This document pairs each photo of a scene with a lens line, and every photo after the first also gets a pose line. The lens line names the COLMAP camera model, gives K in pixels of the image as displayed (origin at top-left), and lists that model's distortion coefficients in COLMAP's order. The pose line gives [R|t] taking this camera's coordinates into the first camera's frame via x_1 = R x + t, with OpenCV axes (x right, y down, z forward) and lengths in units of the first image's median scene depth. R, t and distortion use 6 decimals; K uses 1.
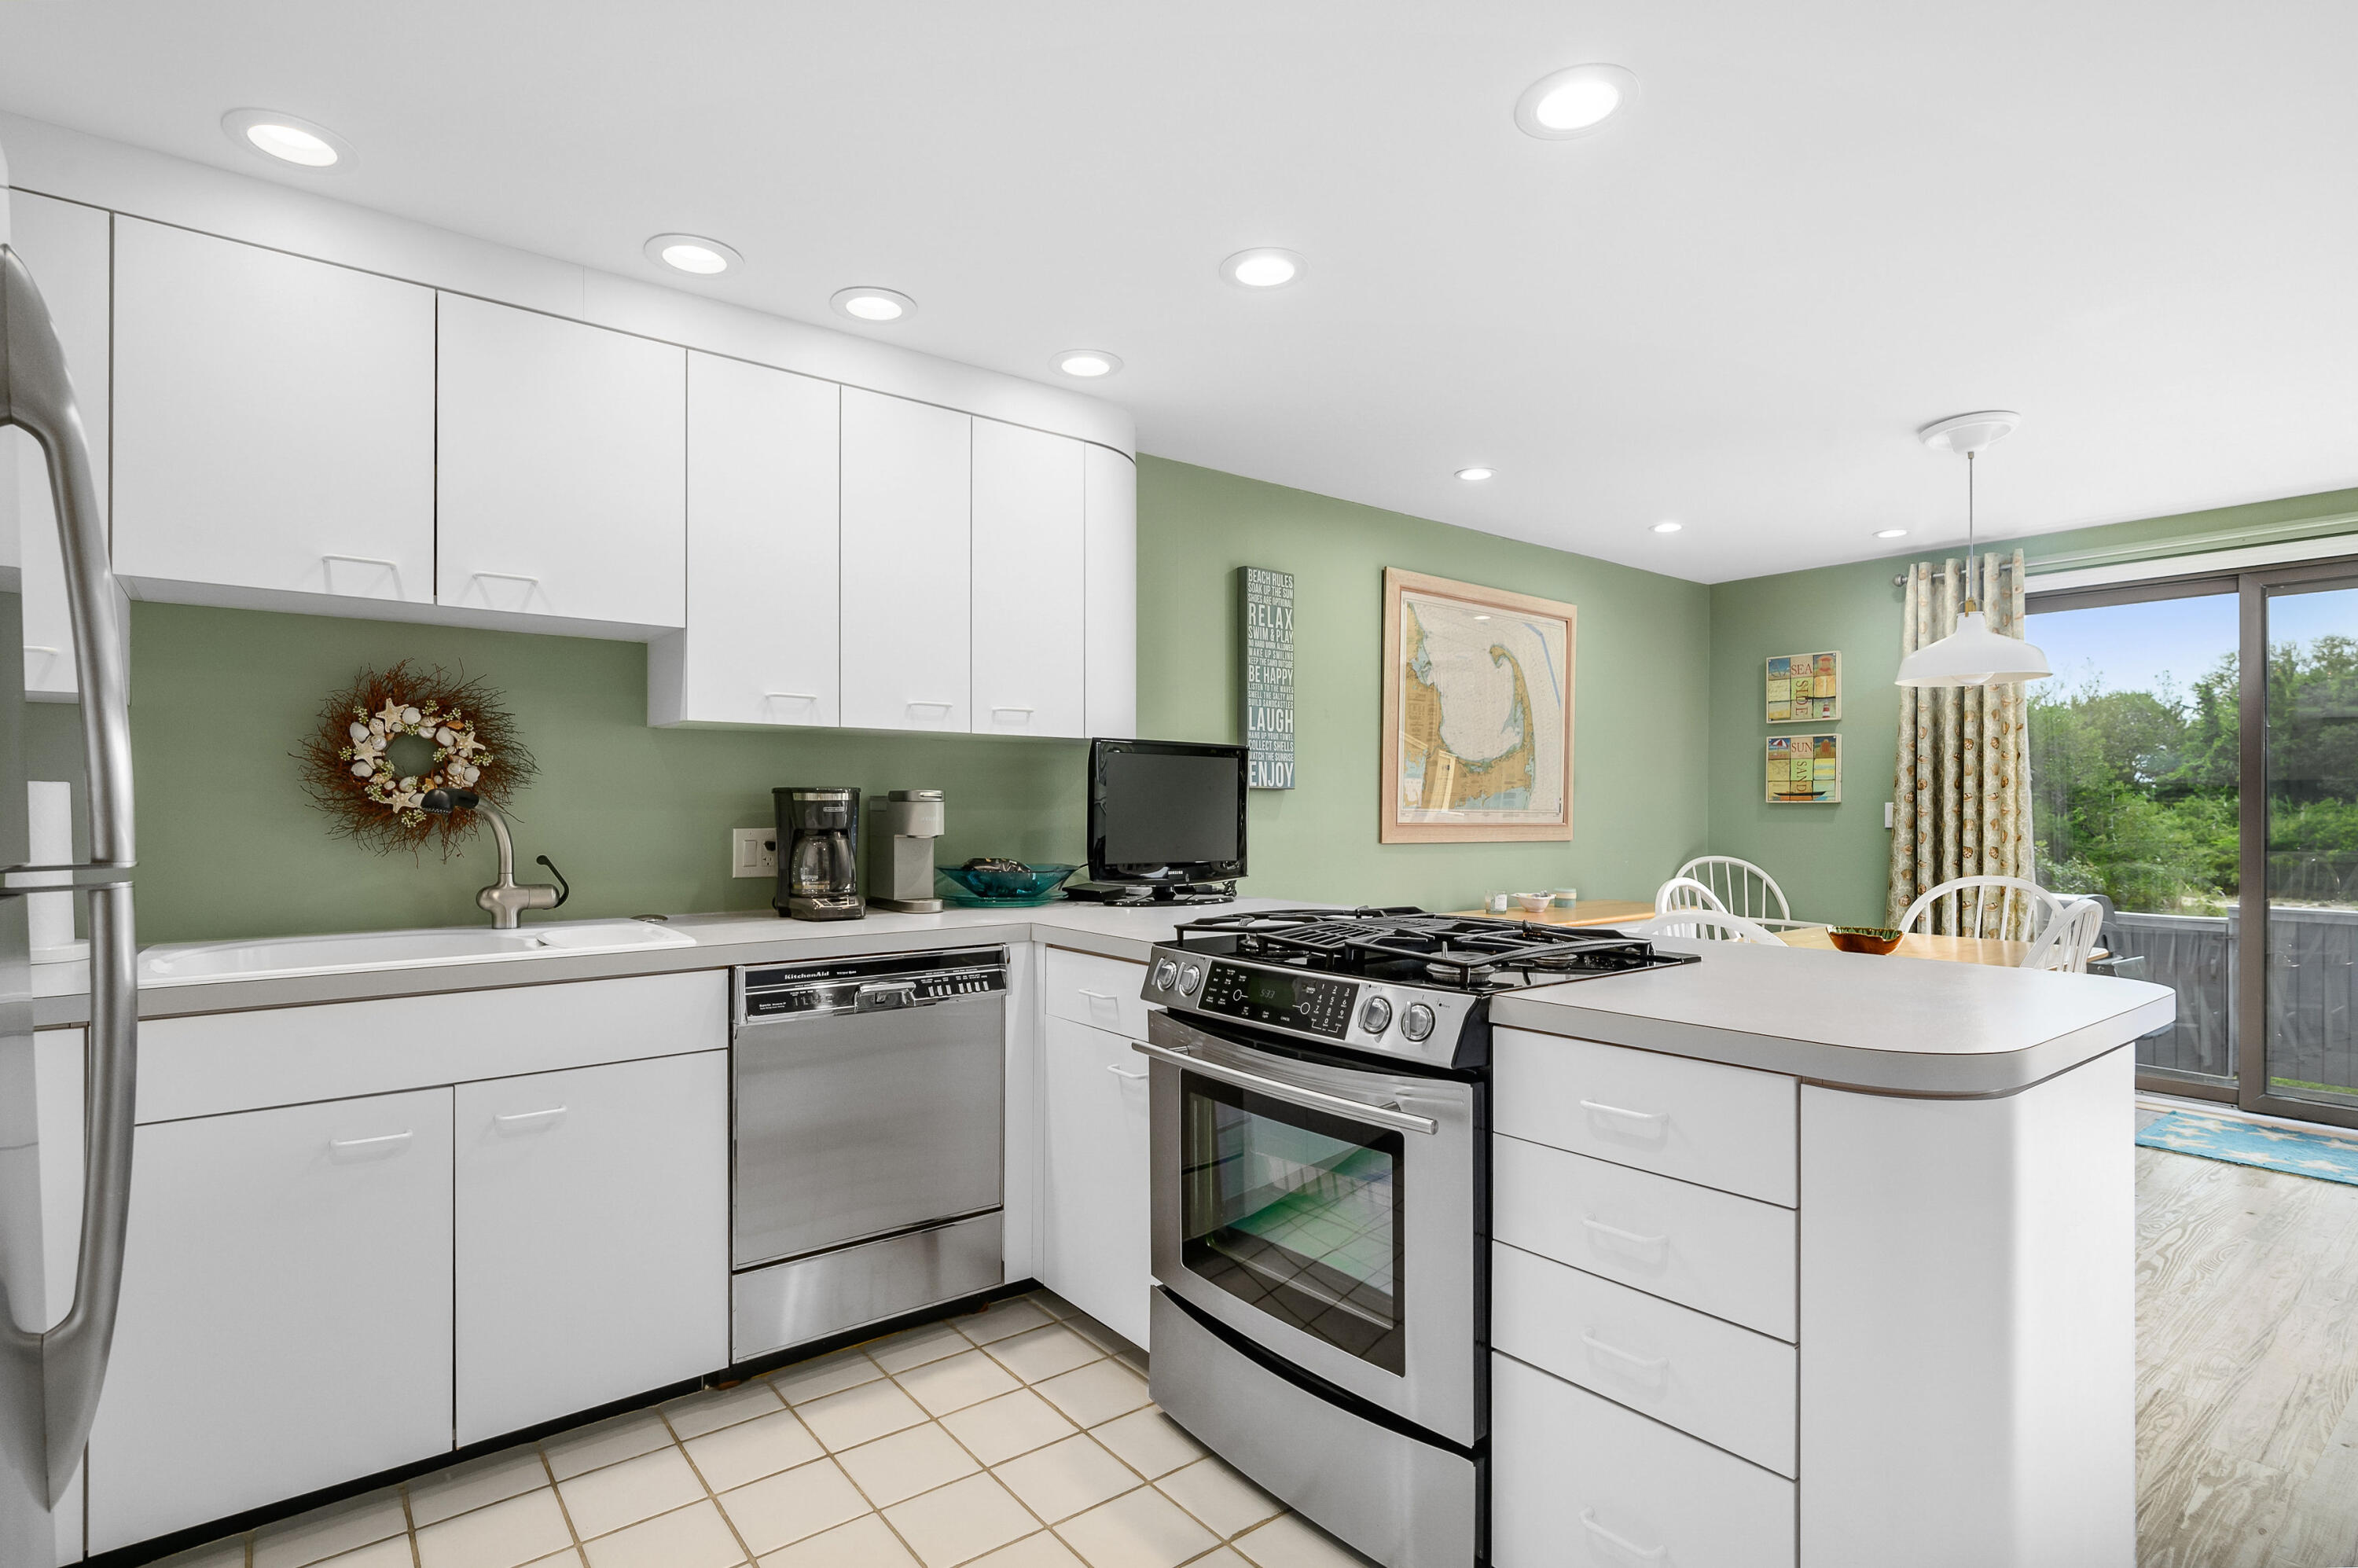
lens RADIAL K [[1140.8, 0, 1182.6], [0, 1140.8, 807.8], [0, 0, 1]] dist [0.000806, 0.000474]
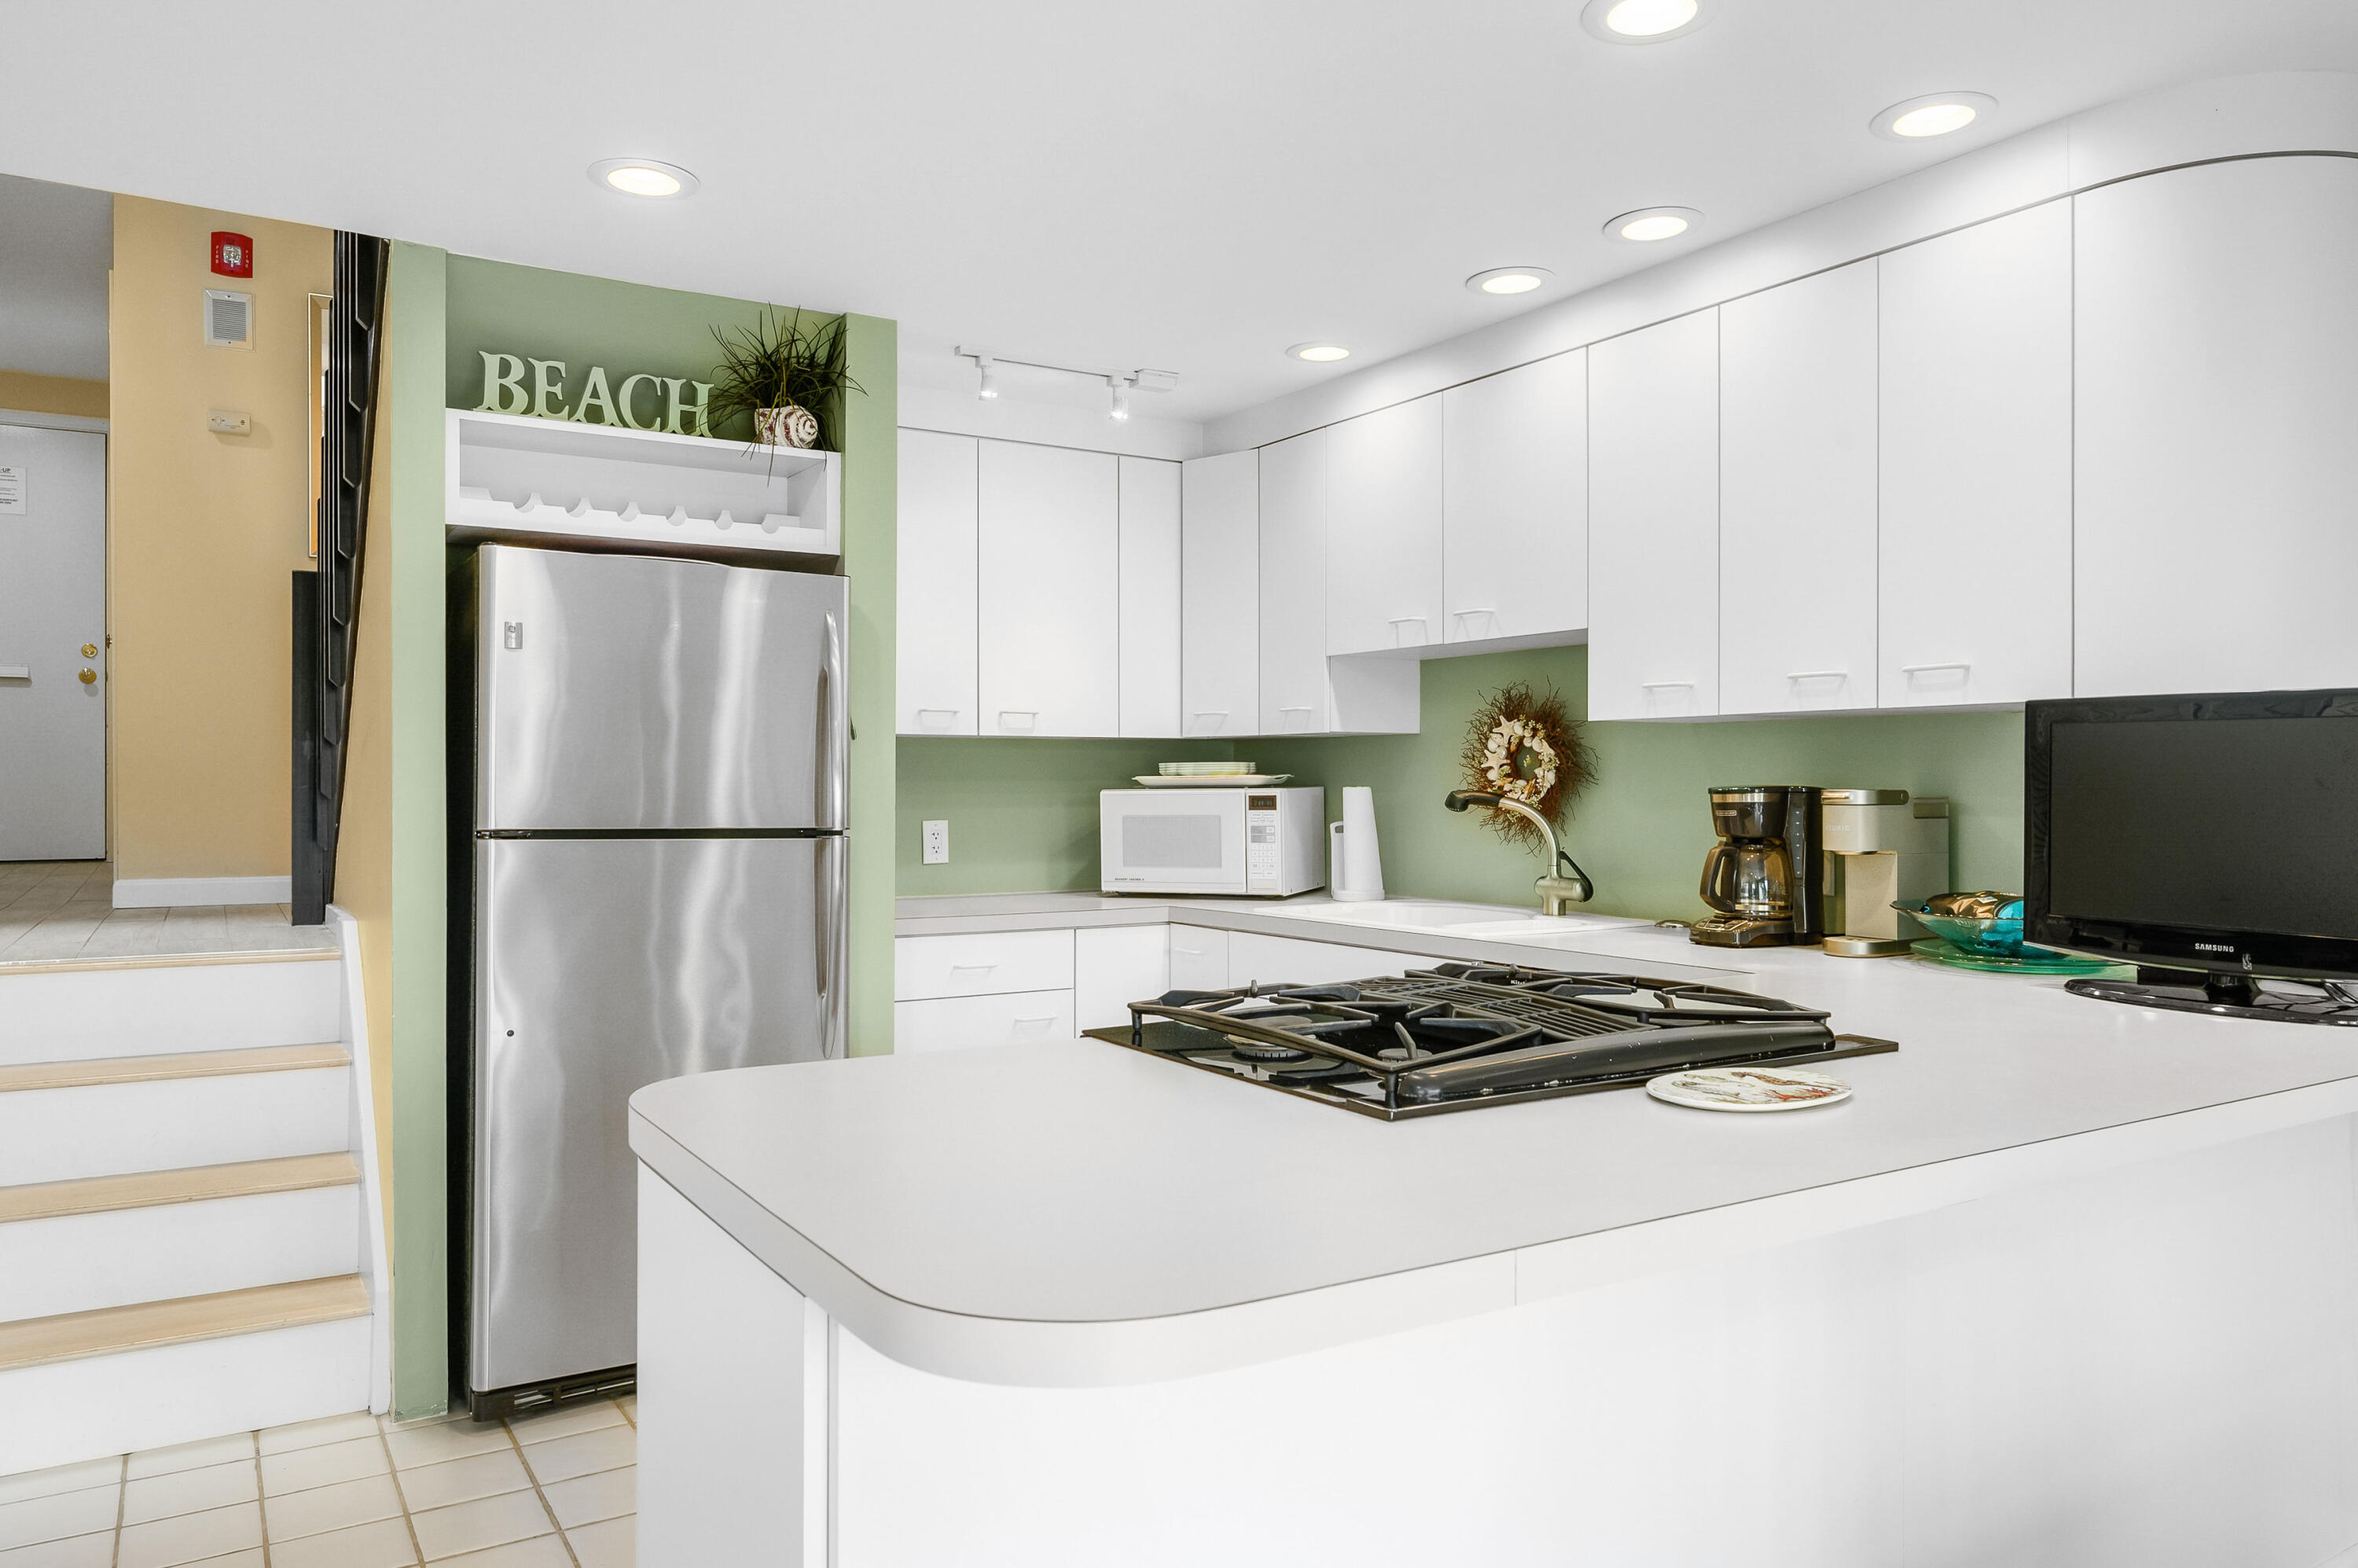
lens RADIAL K [[1571.7, 0, 1178.6], [0, 1571.7, 793.7], [0, 0, 1]] dist [-0.010209, 0.001958]
pose [[-0.101032, 0.004054, -0.994875, 0.608090], [-0.001822, 0.999989, 0.004259, -0.011872], [0.994882, 0.002243, -0.101023, 0.494678]]
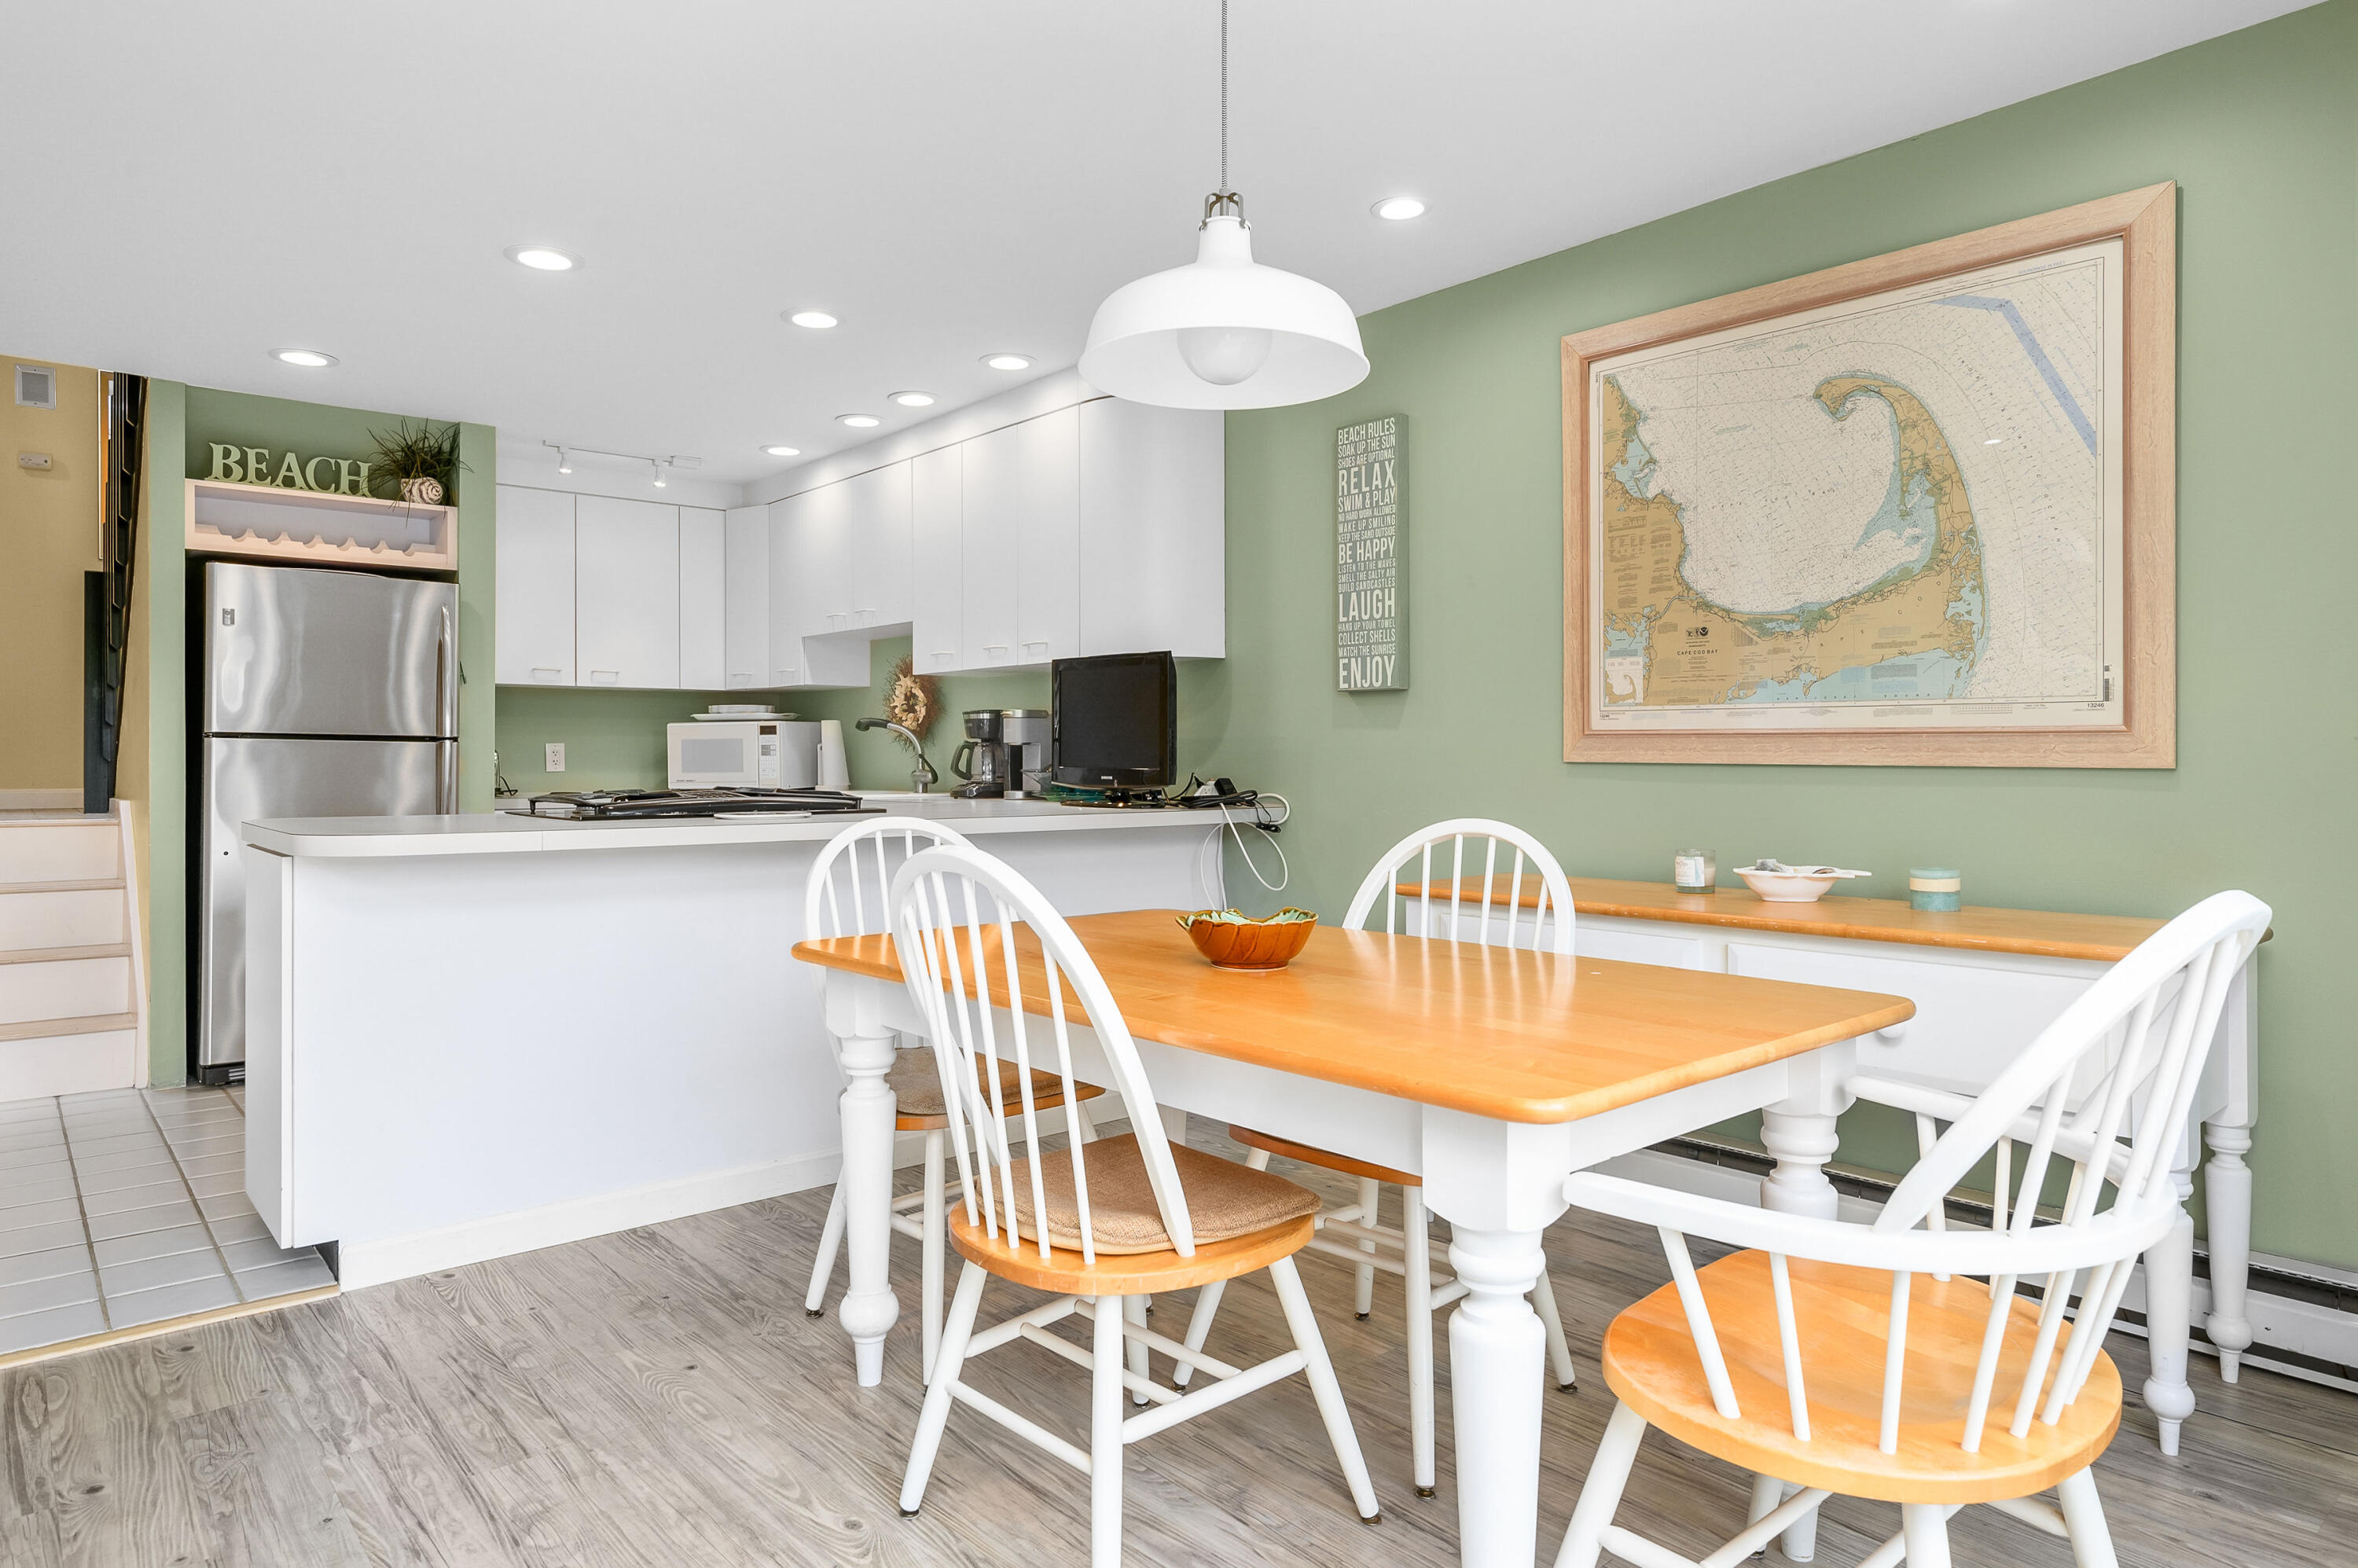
lens RADIAL K [[1377.6, 0, 1182.0], [0, 1377.6, 761.9], [0, 0, 1]] dist [-0.006420, -0.000239]
pose [[0.055386, 0.000284, -0.998465, 1.048475], [0.000613, 1.000000, 0.000319, 0.034087], [0.998465, -0.000630, 0.055386, 0.814010]]
